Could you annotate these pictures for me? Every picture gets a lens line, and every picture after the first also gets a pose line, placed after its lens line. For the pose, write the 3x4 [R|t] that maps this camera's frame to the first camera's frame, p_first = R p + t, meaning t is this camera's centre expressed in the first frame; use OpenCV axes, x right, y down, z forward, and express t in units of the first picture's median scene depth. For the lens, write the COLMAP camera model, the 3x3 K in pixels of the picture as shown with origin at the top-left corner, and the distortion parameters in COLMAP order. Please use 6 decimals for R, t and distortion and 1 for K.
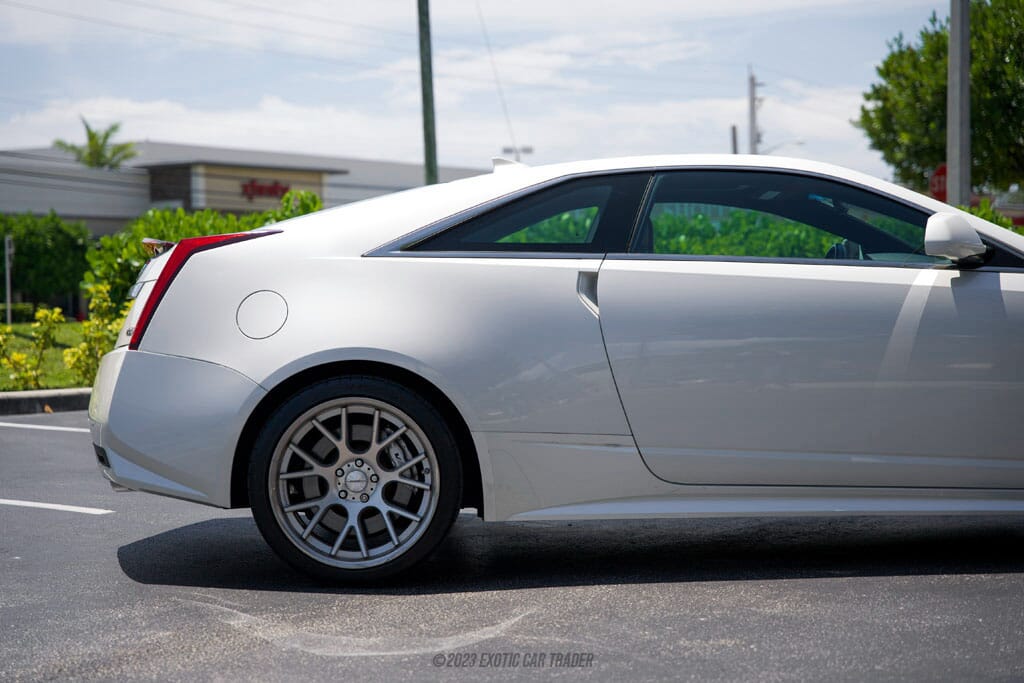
lens RADIAL K [[1952.4, 0, 512.8], [0, 1952.4, 355.8], [0, 0, 1]] dist [0.344969, 0.172720]
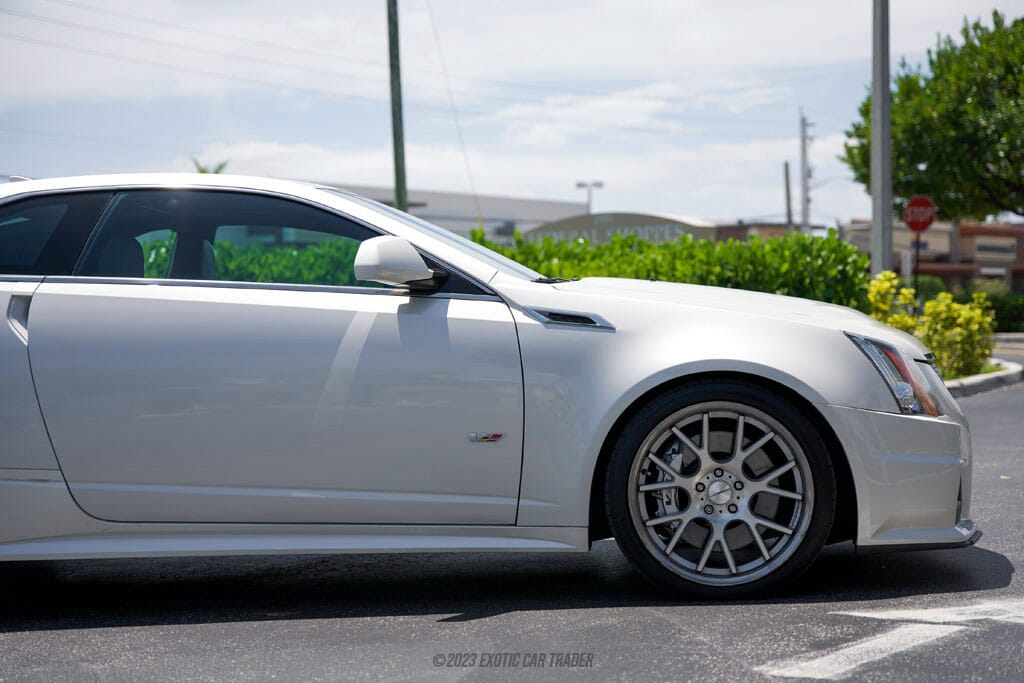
lens RADIAL K [[1745.7, 0, 512.0], [0, 1745.7, 341.5], [0, 0, 1]] dist [0.237316, 0.032846]
pose [[0.998267, 0.003086, -0.058766, 0.324490], [-0.003996, 0.999874, -0.015365, -0.008447], [0.058711, 0.015573, 0.998154, 0.161115]]
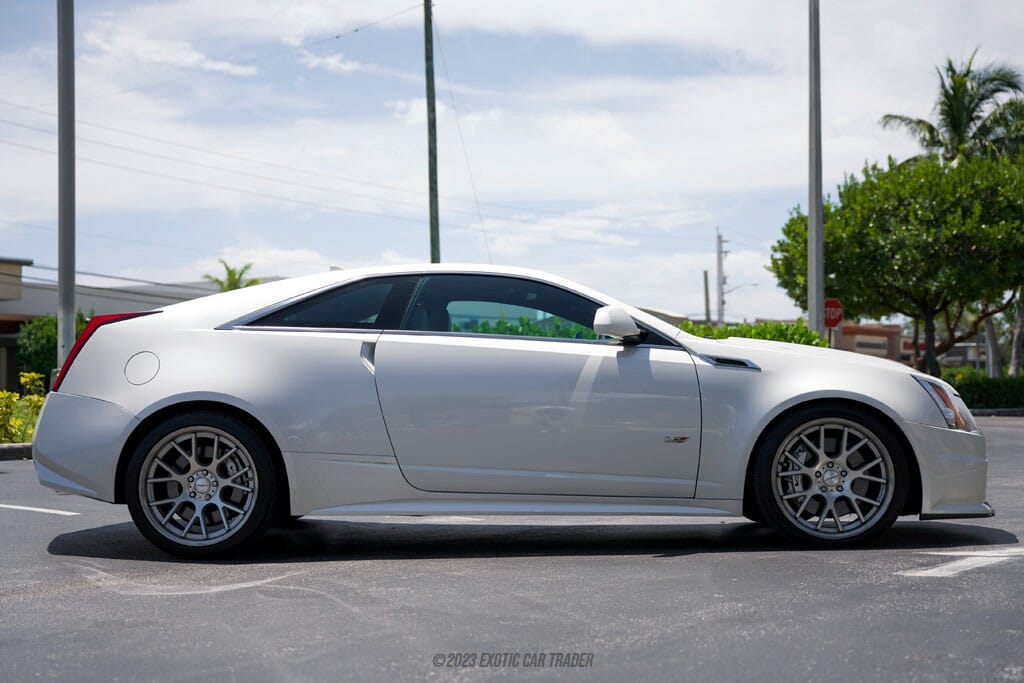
lens RADIAL K [[1459.7, 0, 509.7], [0, 1459.7, 362.0], [0, 0, 1]] dist [0.144712, 0.033333]
pose [[0.999408, 0.016532, -0.030168, 0.174355], [-0.018117, 0.998427, -0.053058, 0.026843], [0.029243, 0.053573, 0.998136, -0.068514]]
